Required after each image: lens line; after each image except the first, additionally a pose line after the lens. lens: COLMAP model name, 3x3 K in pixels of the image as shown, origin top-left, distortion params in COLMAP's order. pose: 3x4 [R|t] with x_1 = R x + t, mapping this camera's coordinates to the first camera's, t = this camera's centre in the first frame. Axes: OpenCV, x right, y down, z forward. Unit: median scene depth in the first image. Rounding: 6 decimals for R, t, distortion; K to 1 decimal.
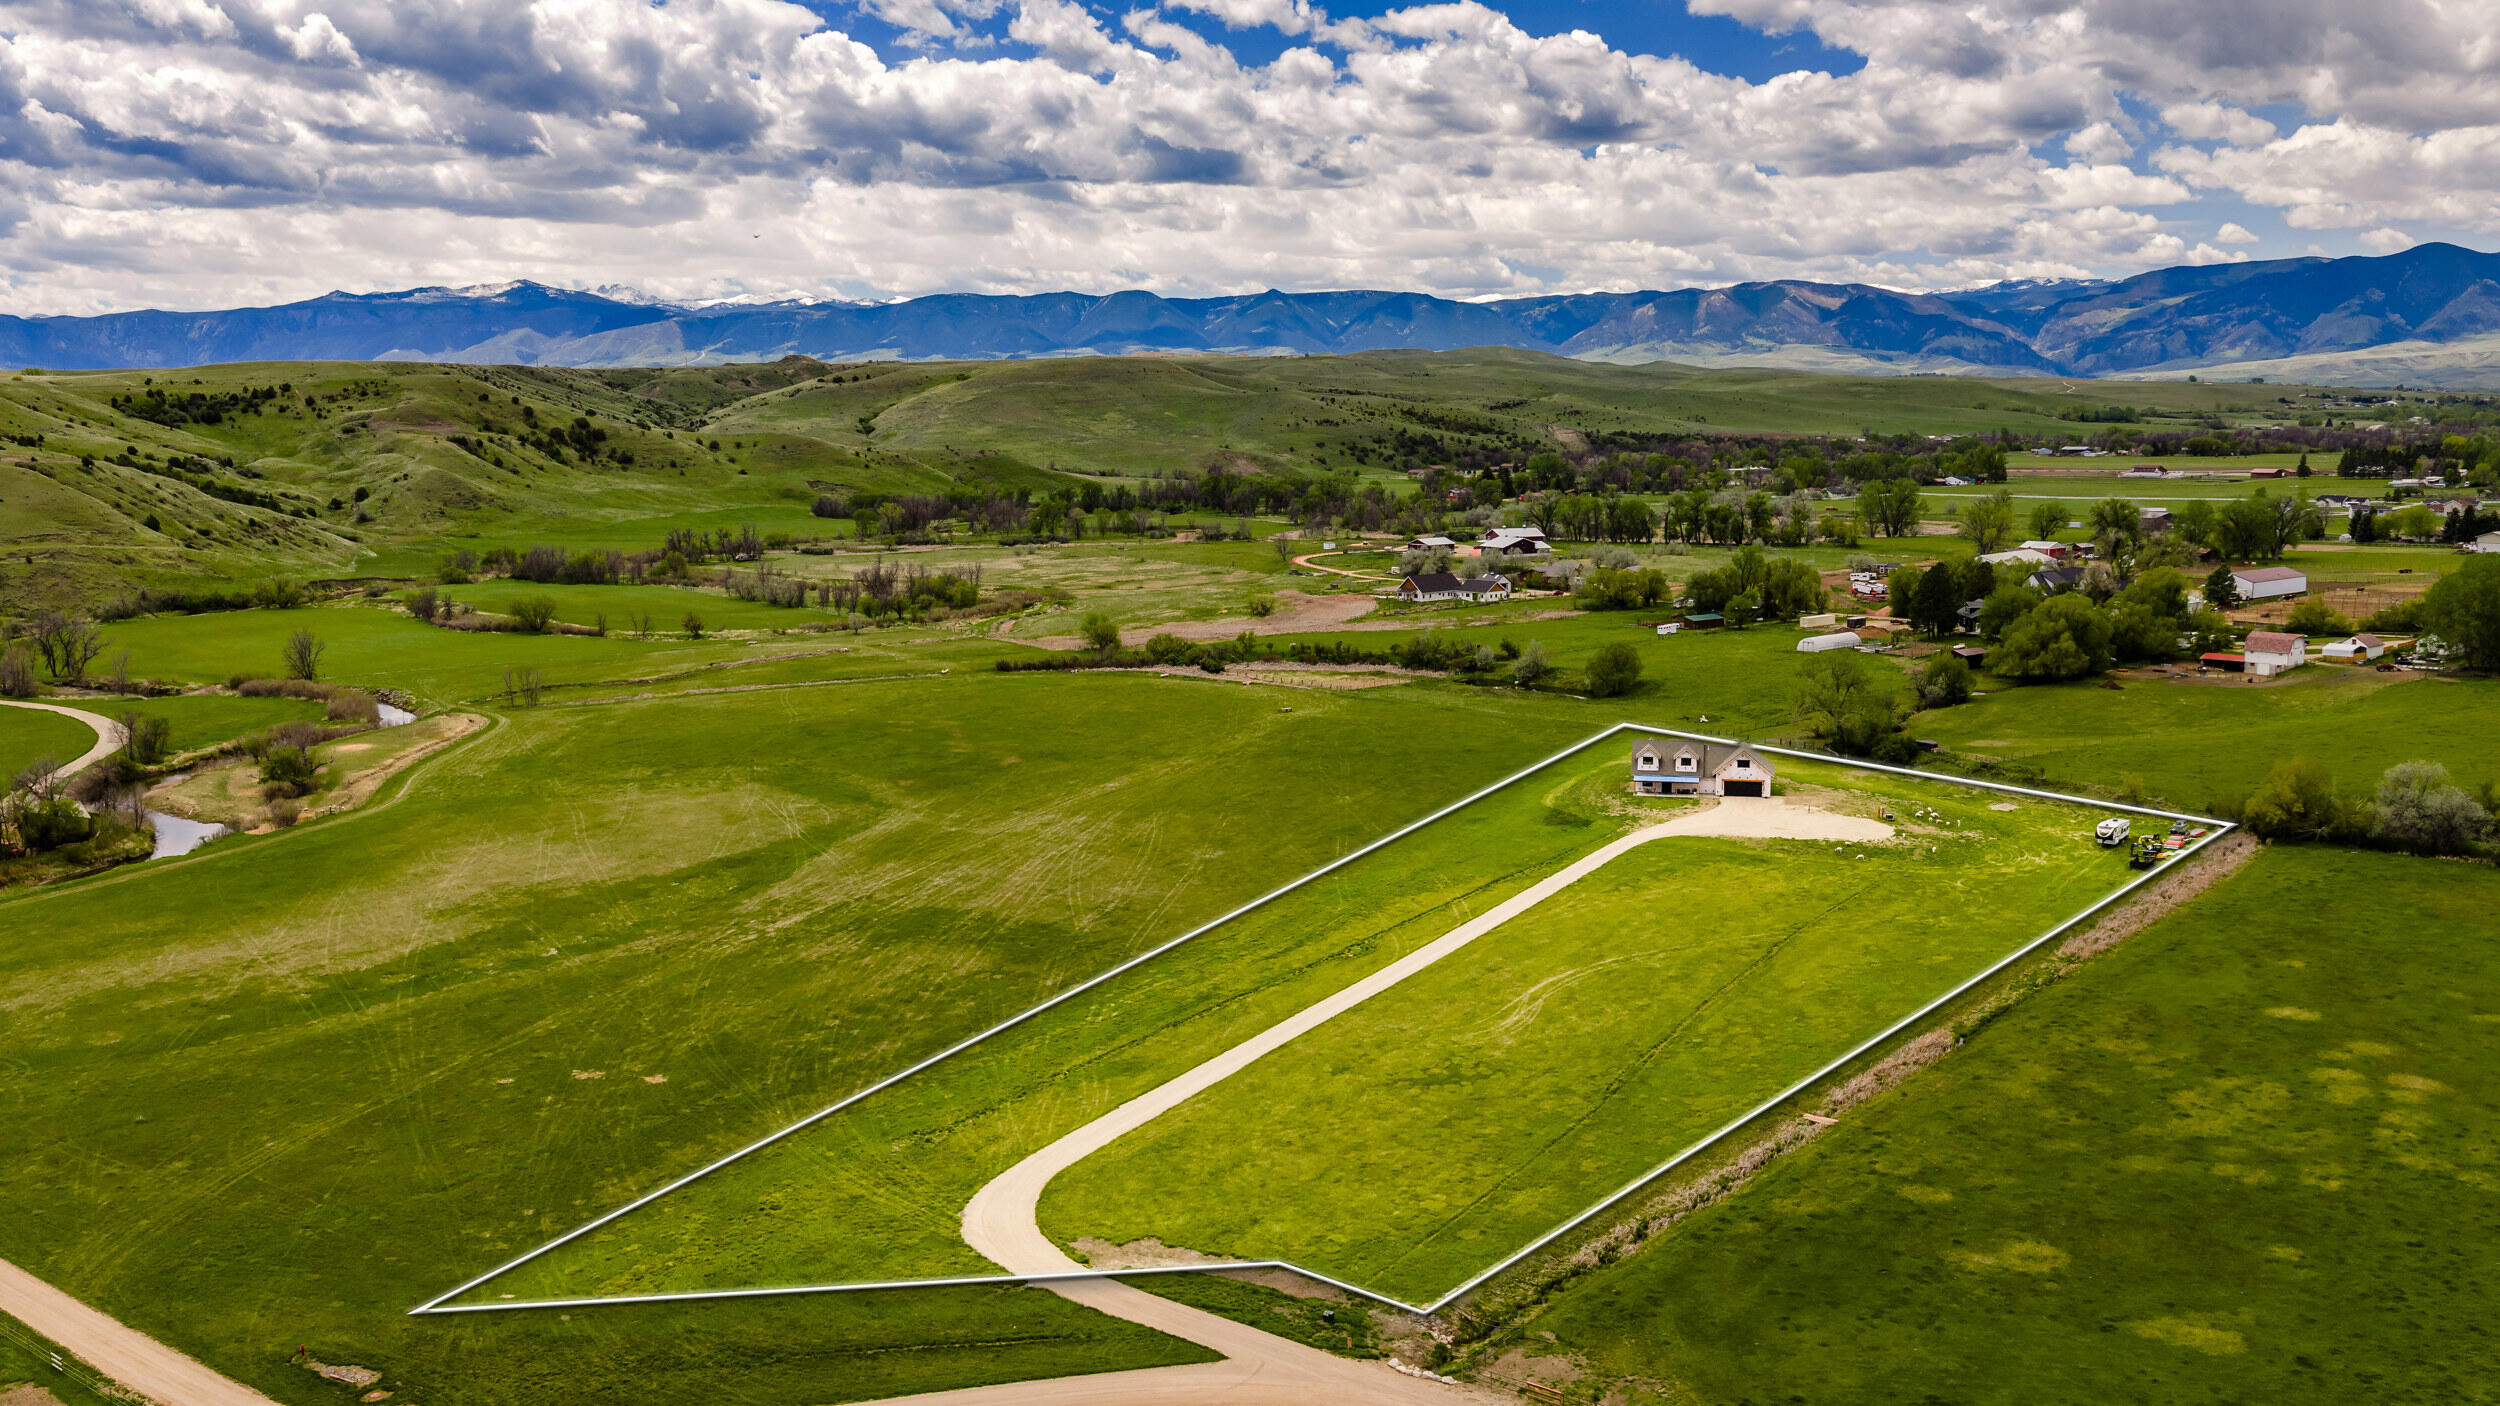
lens RADIAL K [[2068.7, 0, 1249.8], [0, 2068.7, 720.6], [0, 0, 1]] dist [0.015918, -0.007080]
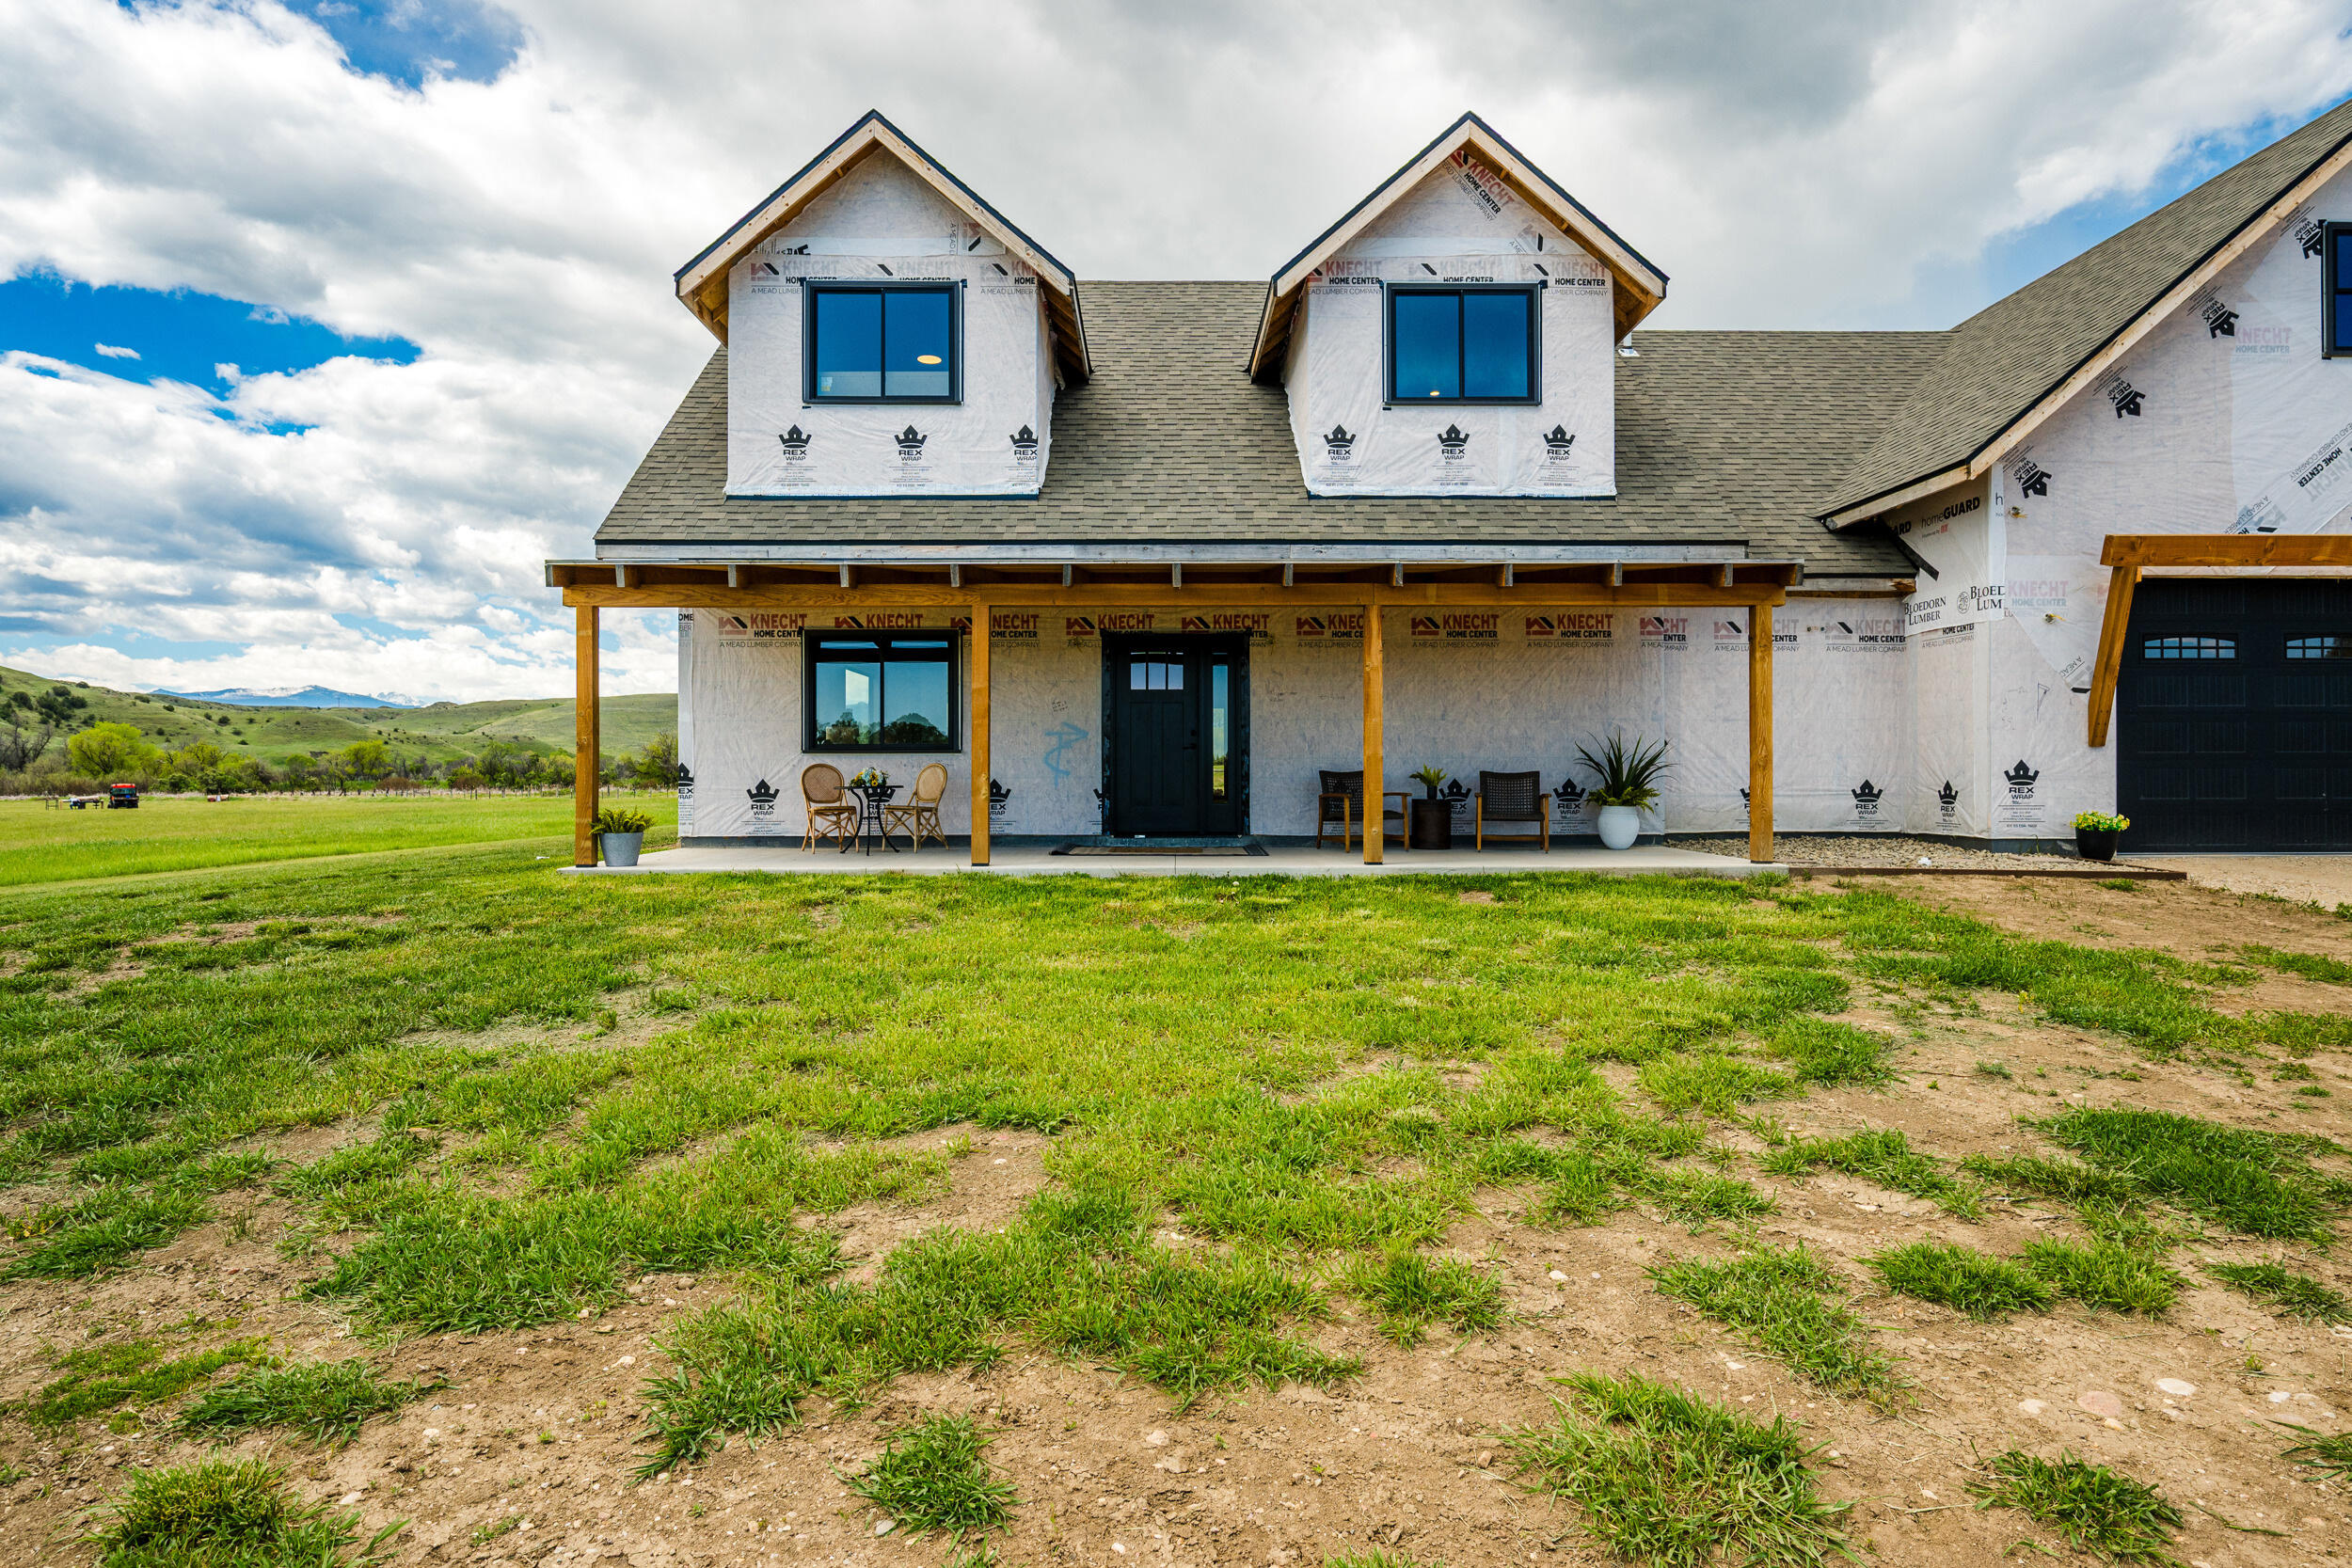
lens RADIAL K [[1303.8, 0, 1179.7], [0, 1303.8, 771.6], [0, 0, 1]] dist [-0.001398, -0.002982]
pose [[0.969834, 0.008734, 0.243609, 0.057703], [0.030241, 0.987327, -0.155790, 0.011687], [-0.241882, 0.158458, 0.957280, 0.289234]]
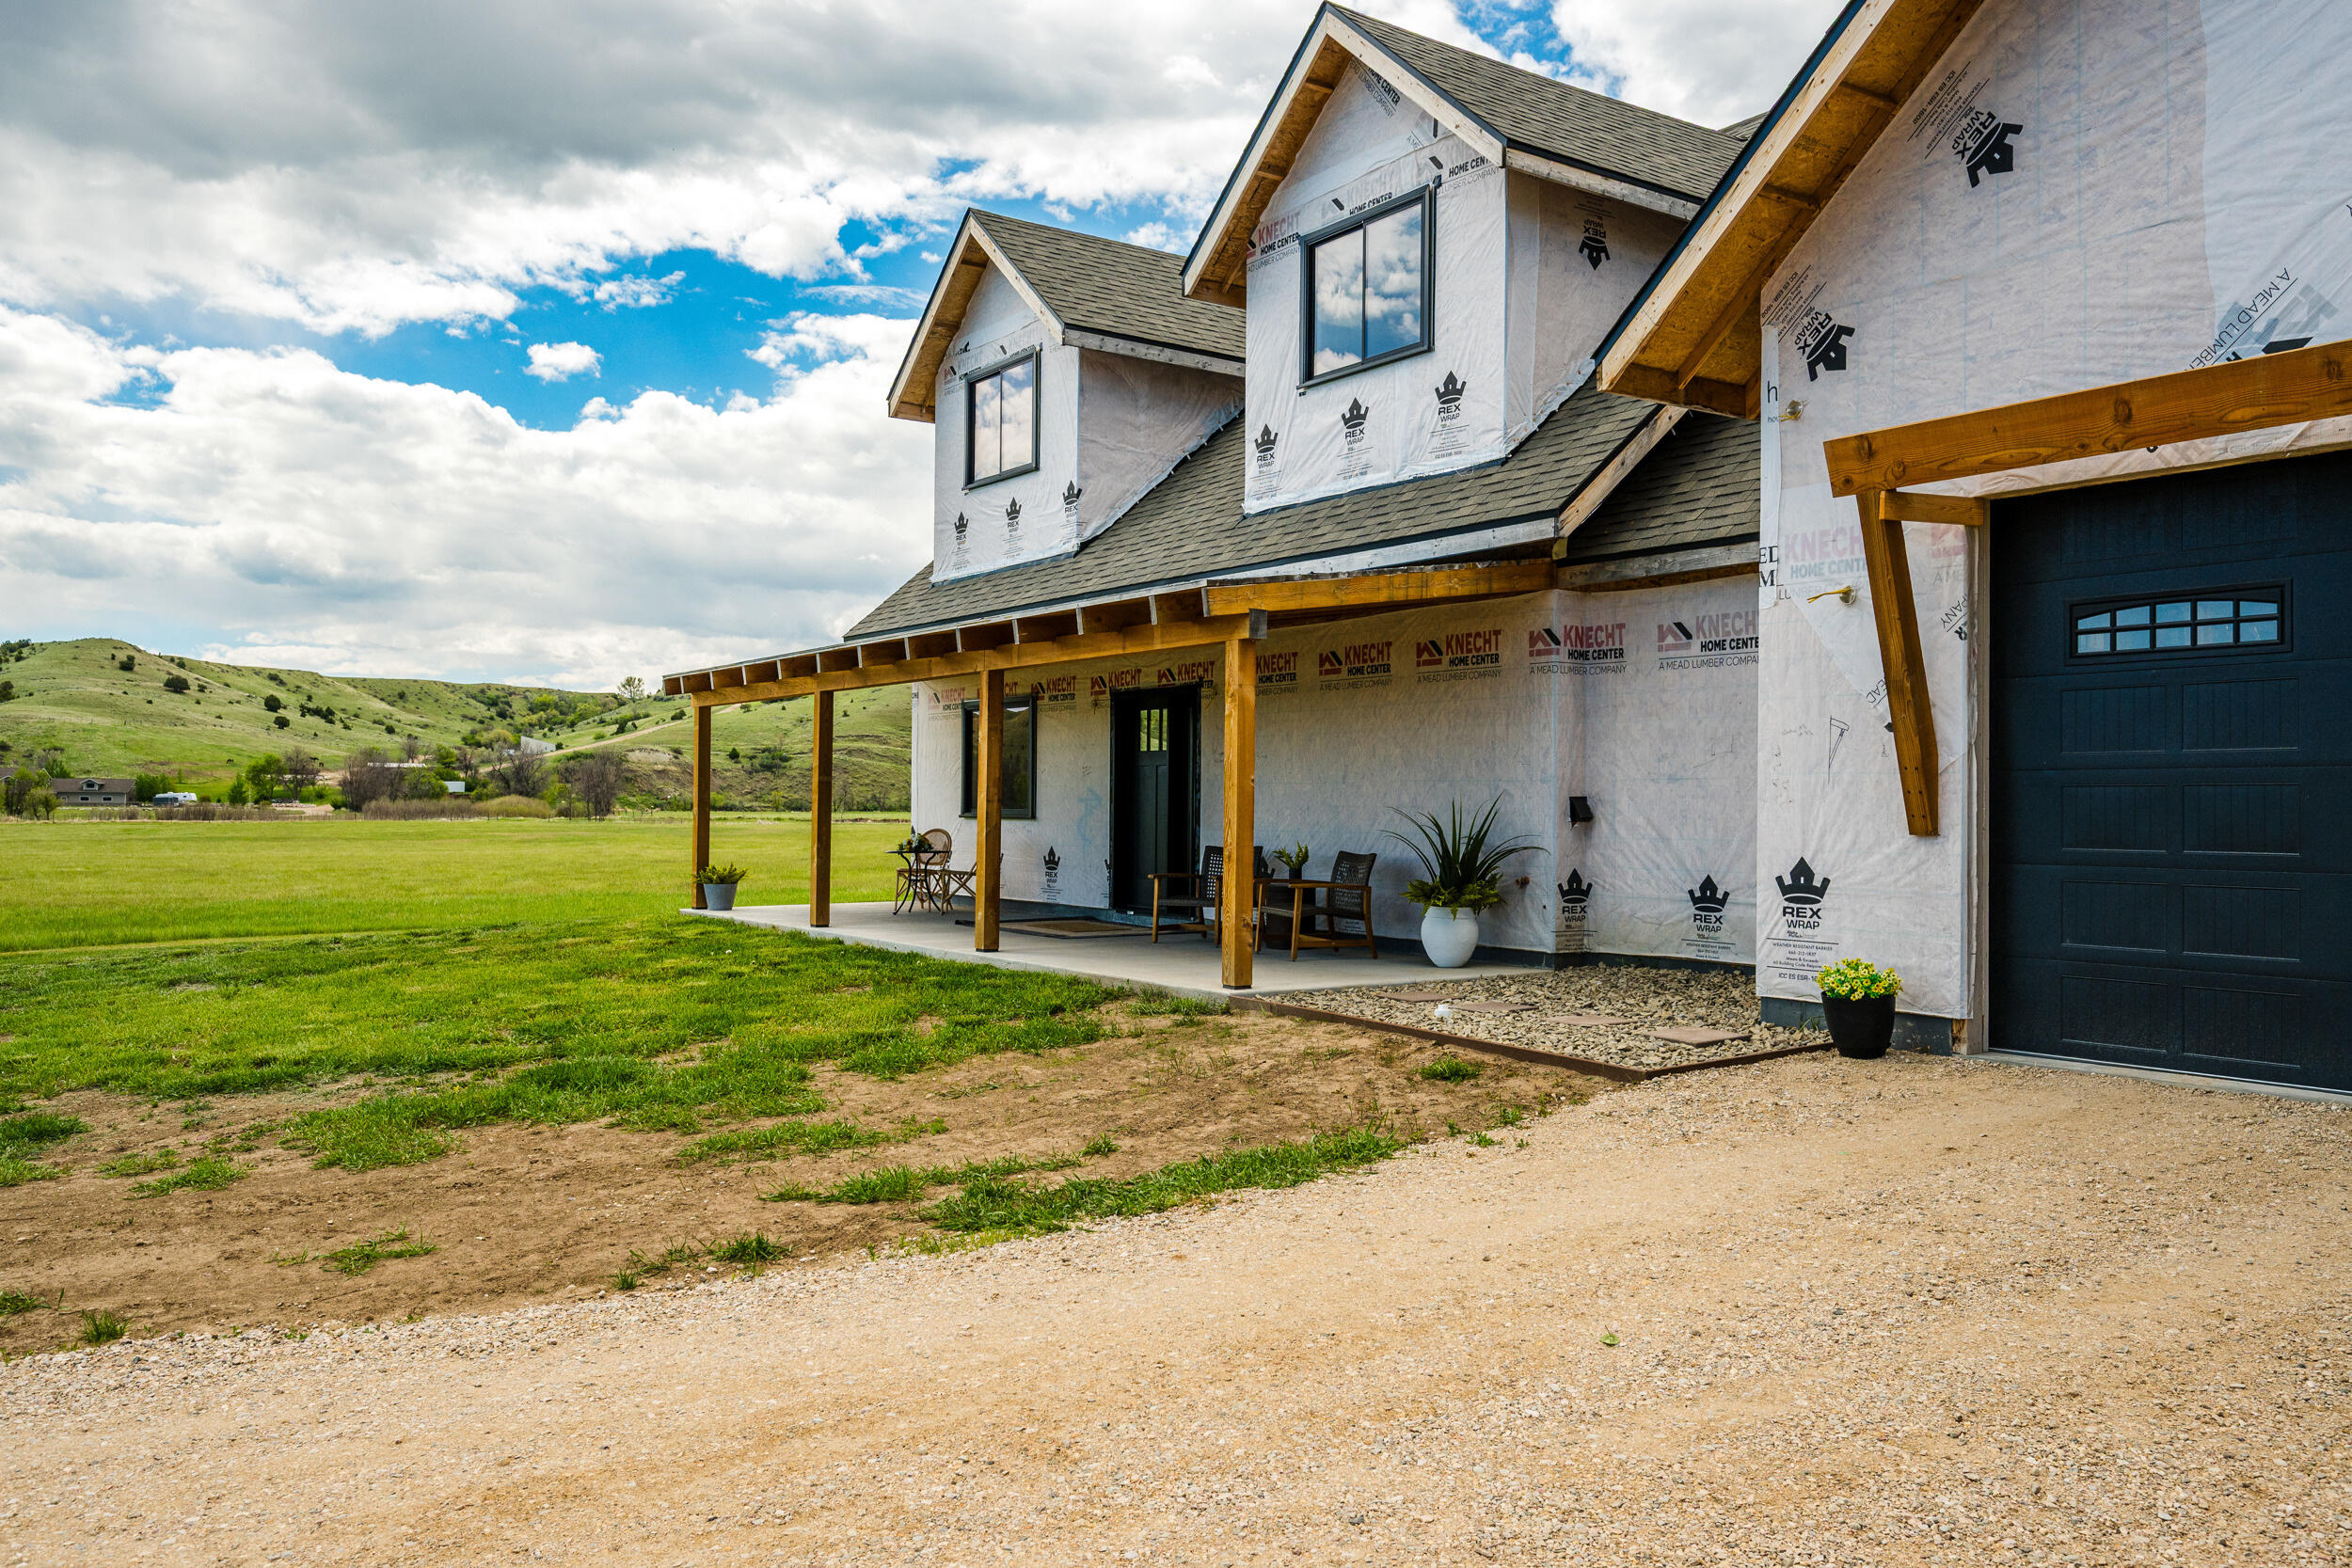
lens RADIAL K [[1817.5, 0, 1173.4], [0, 1817.5, 780.5], [0, 0, 1]] dist [0.003662, -0.012374]
pose [[0.734219, 0.004847, -0.678896, 0.070996], [-0.117735, 0.985732, -0.120292, 0.011091], [0.668626, 0.168250, 0.724314, 0.289900]]
